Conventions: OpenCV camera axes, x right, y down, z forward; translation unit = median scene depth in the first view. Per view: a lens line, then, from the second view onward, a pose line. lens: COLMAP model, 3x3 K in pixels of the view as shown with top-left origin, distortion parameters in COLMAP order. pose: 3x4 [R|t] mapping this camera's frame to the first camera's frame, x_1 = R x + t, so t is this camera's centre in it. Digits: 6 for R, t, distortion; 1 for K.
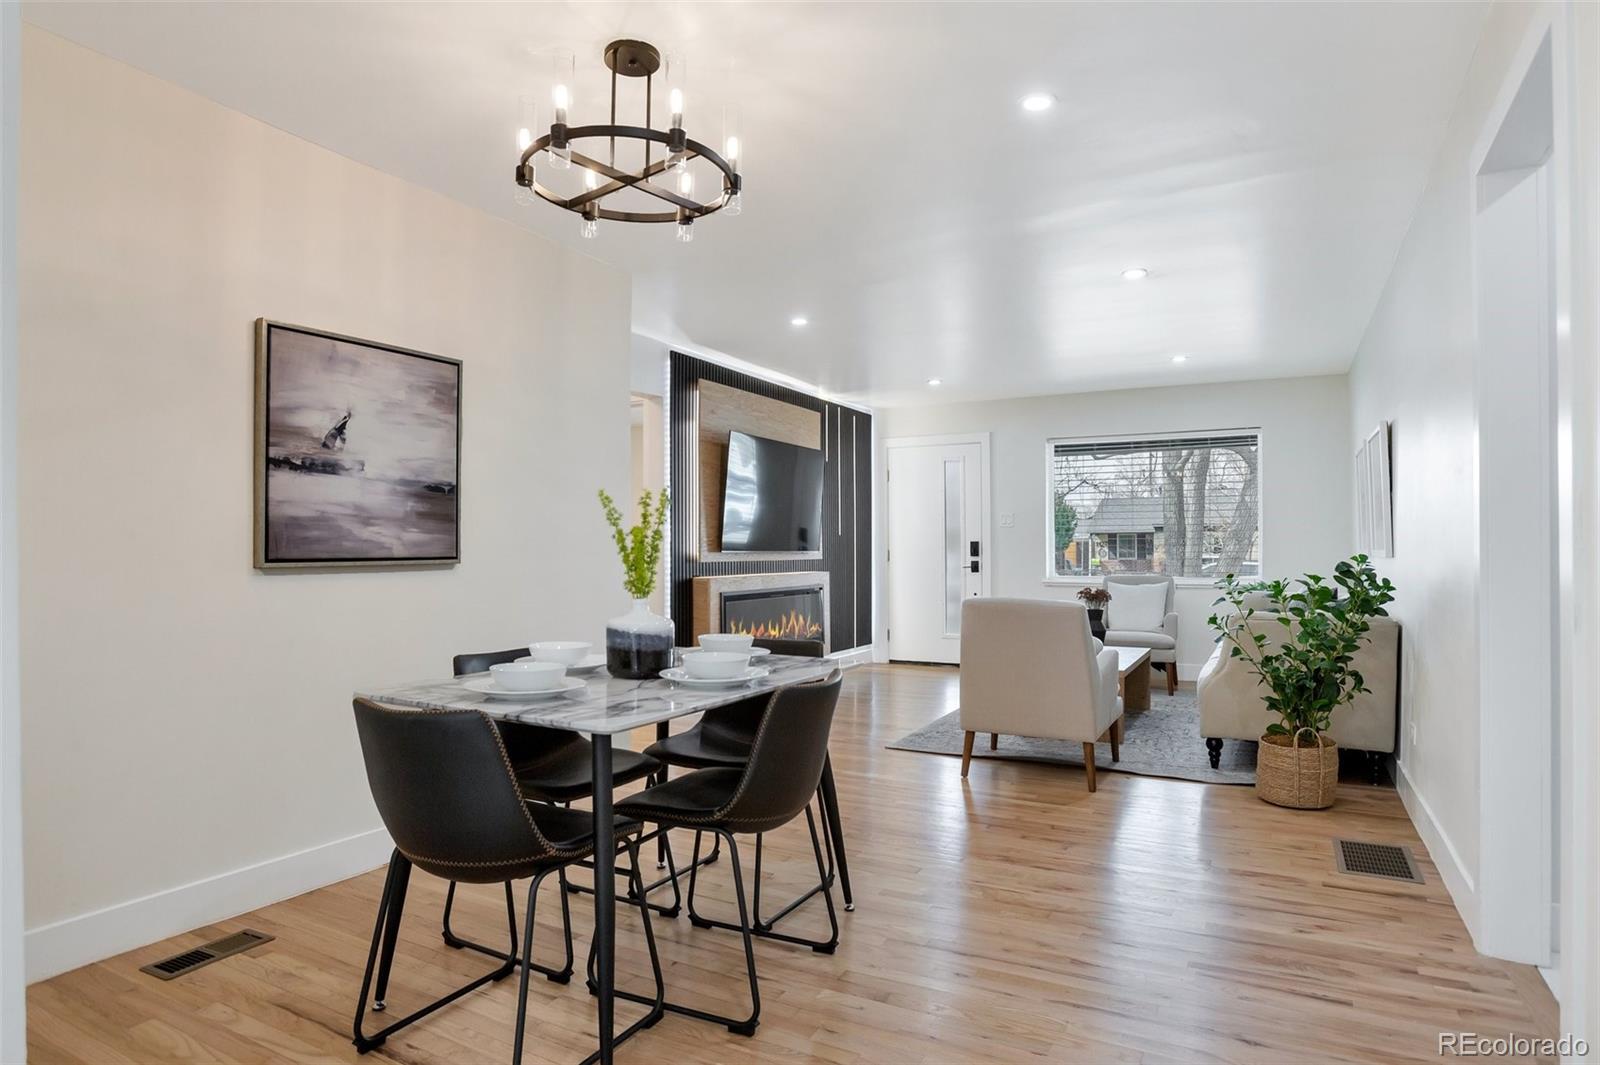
lens RADIAL K [[892.0, 0, 800.0], [0, 892.0, 532.5], [0, 0, 1]] dist [-0.066876, 0.000403]
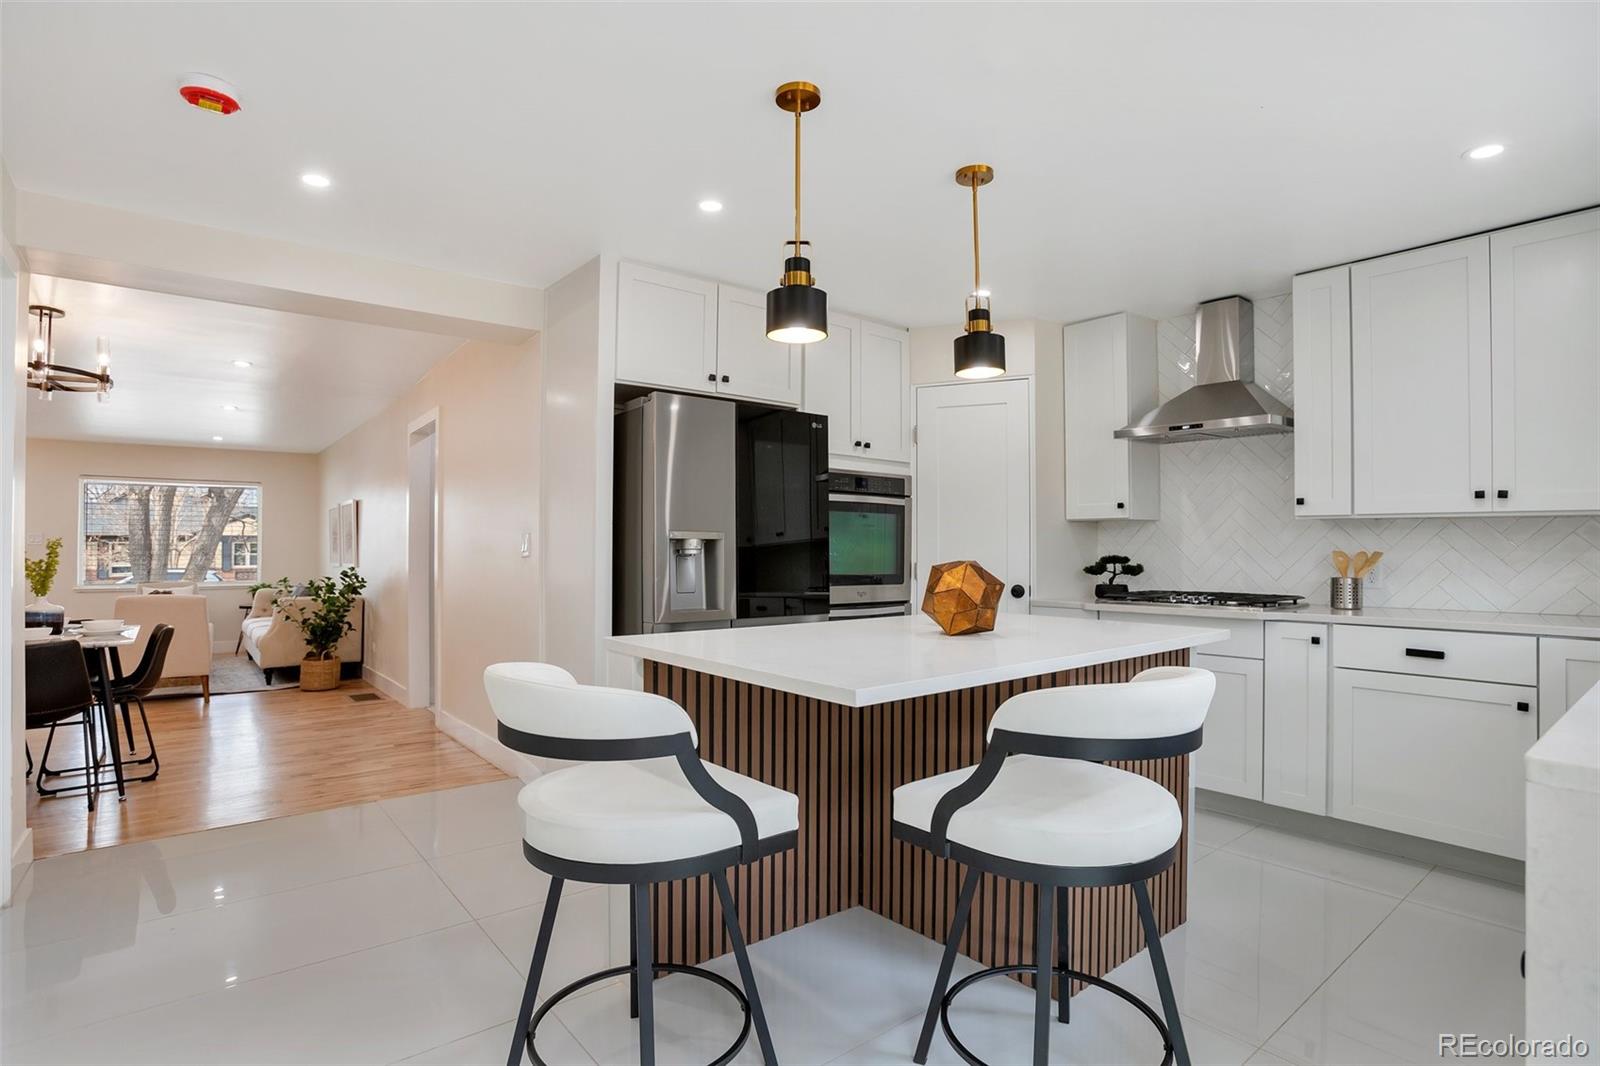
lens RADIAL K [[794.0, 0, 800.0], [0, 794.0, 533.0], [0, 0, 1]] dist [-0.076274, 0.024072]
pose [[0.377060, 0.021226, 0.925945, -0.781480], [-0.012049, 0.999765, -0.018012, -0.040104], [-0.926110, -0.004365, 0.377228, -0.820941]]
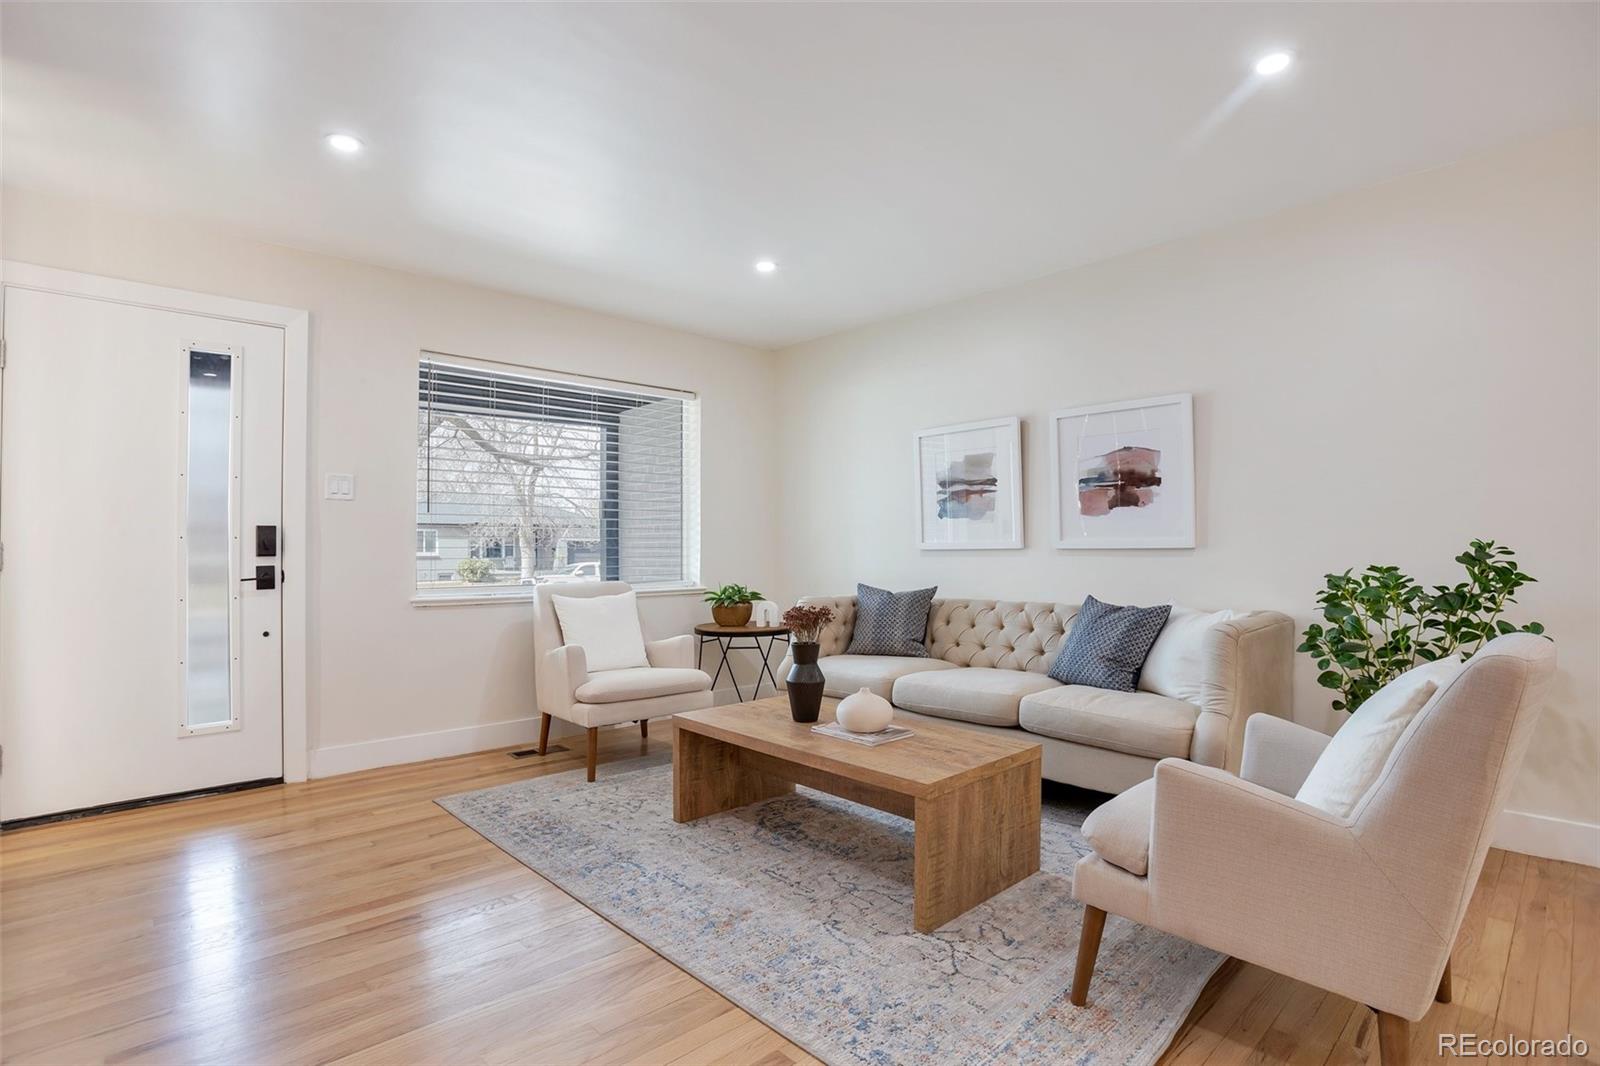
lens RADIAL K [[759.6, 0, 800.0], [0, 759.6, 533.0], [0, 0, 1]] dist [-0.080664, 0.028524]
pose [[0.315367, 0.021267, 0.948732, -0.233358], [-0.014336, 0.999742, -0.017645, 0.042610], [-0.948862, -0.008037, 0.315590, 1.511131]]
